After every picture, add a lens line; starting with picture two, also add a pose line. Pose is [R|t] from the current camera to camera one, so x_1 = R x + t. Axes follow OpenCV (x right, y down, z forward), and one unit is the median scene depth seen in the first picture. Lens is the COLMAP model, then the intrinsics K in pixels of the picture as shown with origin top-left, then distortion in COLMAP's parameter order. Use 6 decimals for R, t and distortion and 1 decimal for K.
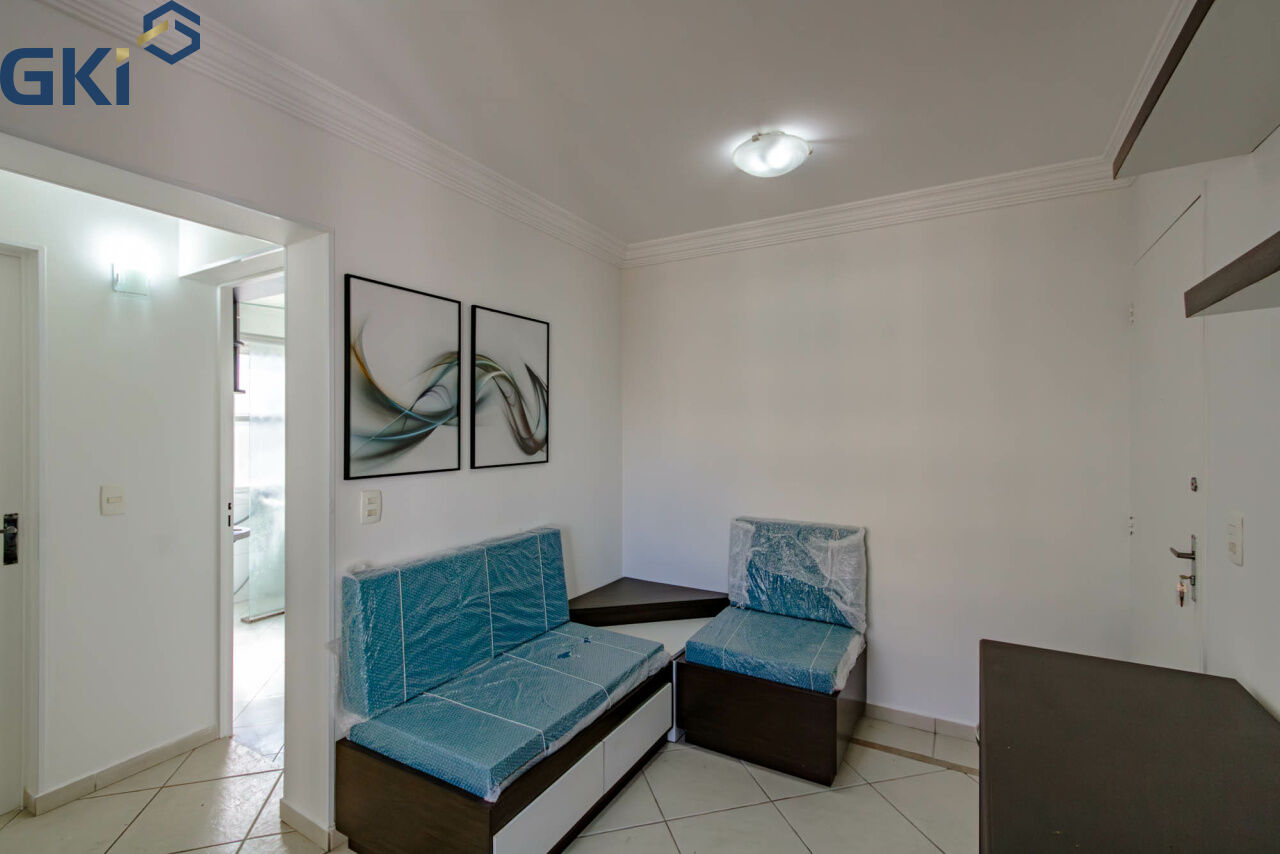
lens RADIAL K [[577.4, 0, 638.5], [0, 577.4, 431.6], [0, 0, 1]] dist [0.006697, -0.000332]
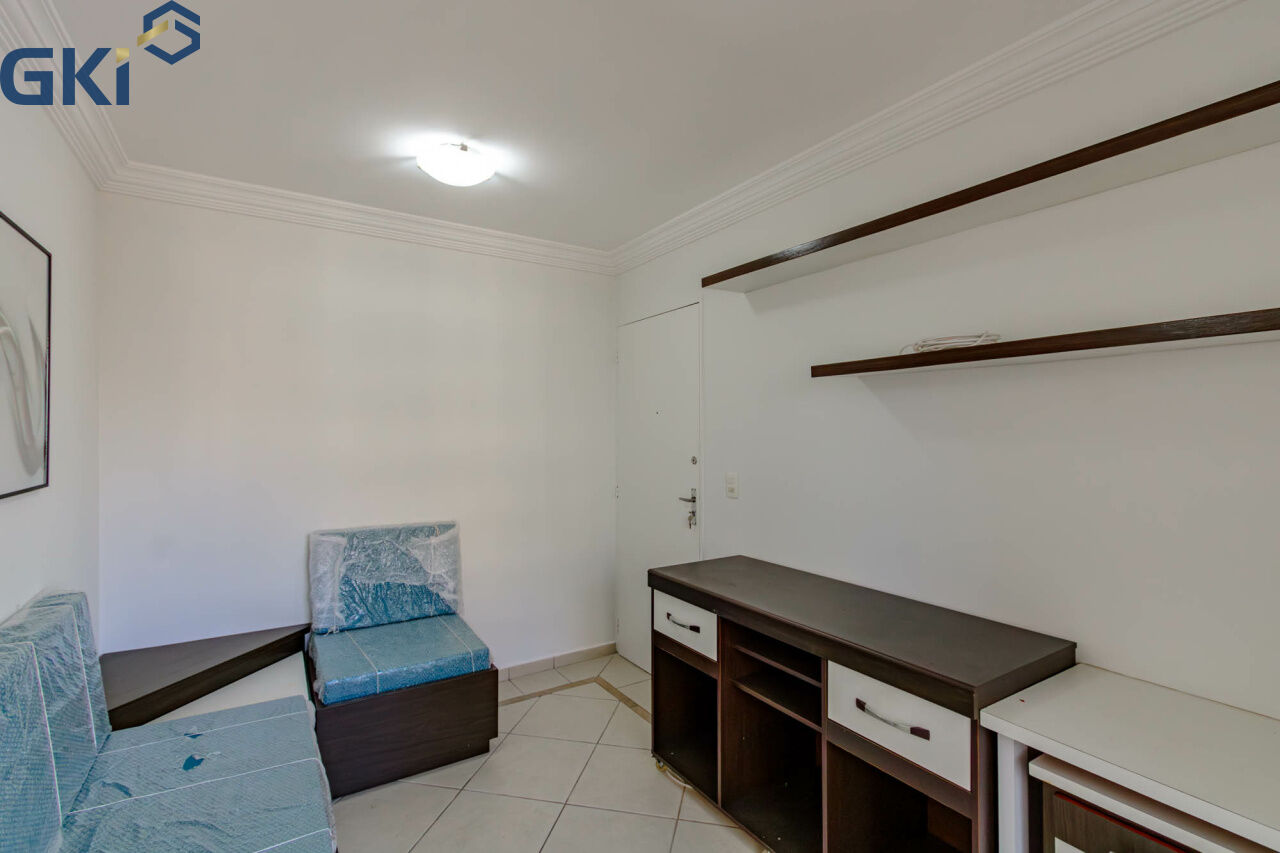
lens RADIAL K [[577.4, 0, 638.5], [0, 577.4, 431.1], [0, 0, 1]] dist [0.006697, -0.000332]
pose [[0.460496, 0.000157, 0.887662, -0.467849], [0.006577, 0.999972, -0.003588, 0.002709], [-0.887637, 0.007491, 0.460483, 0.204509]]
